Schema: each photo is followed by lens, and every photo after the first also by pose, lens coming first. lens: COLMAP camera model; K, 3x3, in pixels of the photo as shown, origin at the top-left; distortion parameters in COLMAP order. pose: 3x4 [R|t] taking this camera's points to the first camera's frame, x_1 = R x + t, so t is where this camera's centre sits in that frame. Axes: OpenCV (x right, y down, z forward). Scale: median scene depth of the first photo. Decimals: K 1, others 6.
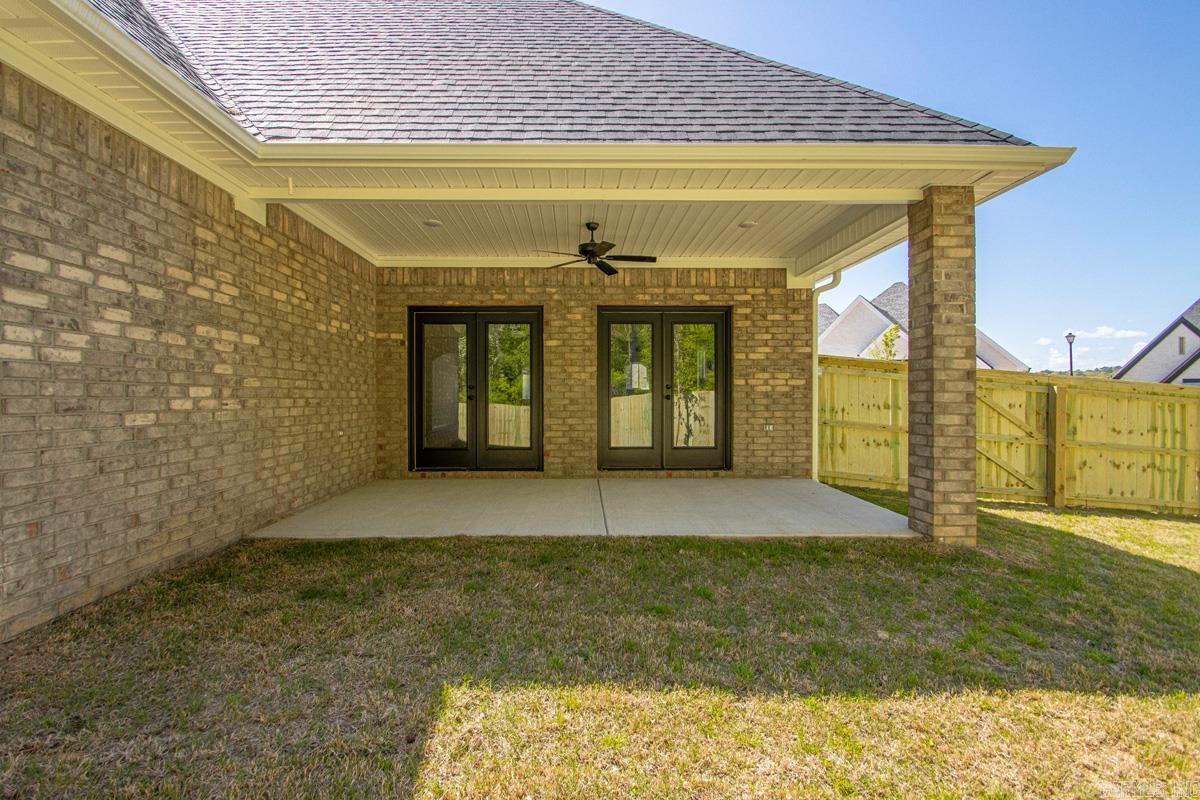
lens RADIAL K [[564.8, 0, 593.6], [0, 564.8, 399.2], [0, 0, 1]] dist [0.004409, -0.011498]
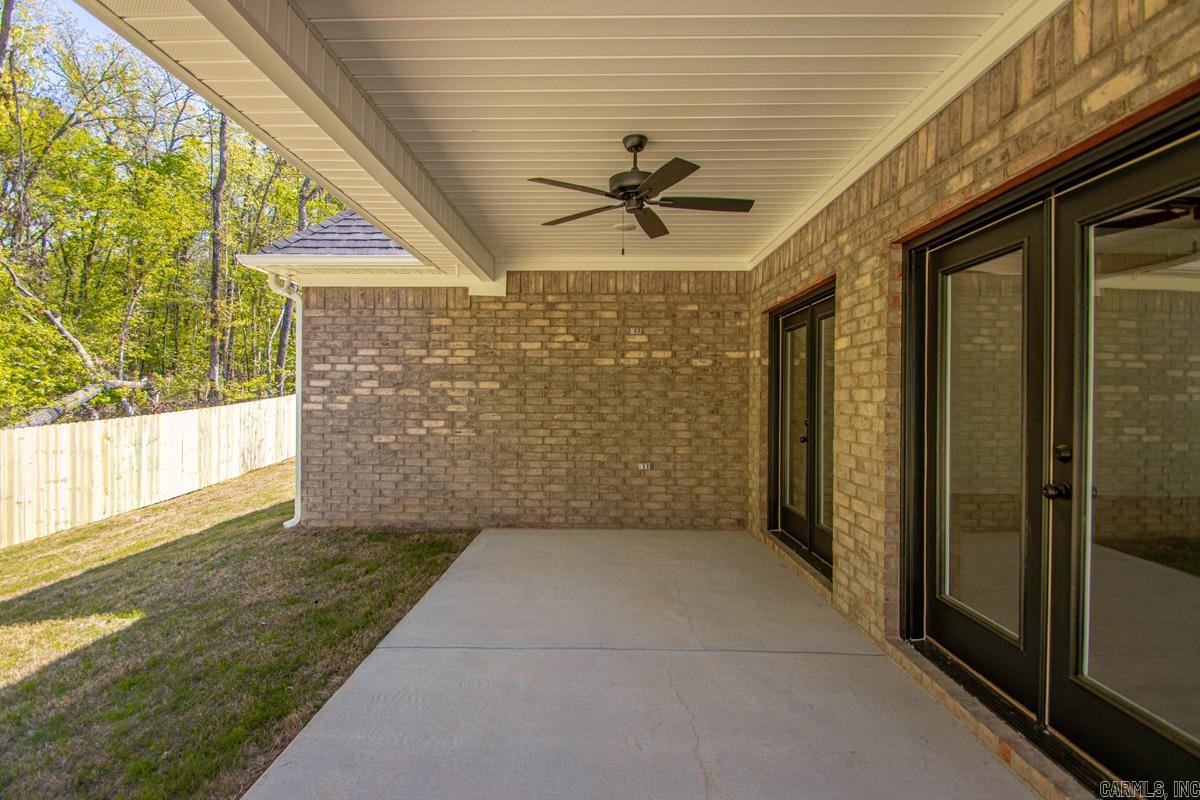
lens RADIAL K [[564.8, 0, 593.0], [0, 564.8, 398.2], [0, 0, 1]] dist [0.004409, -0.011498]
pose [[-0.061720, 0.004471, -0.998083, 0.871210], [-0.010994, 0.999926, 0.005159, -0.099827], [0.998033, 0.011291, -0.061667, 1.590646]]
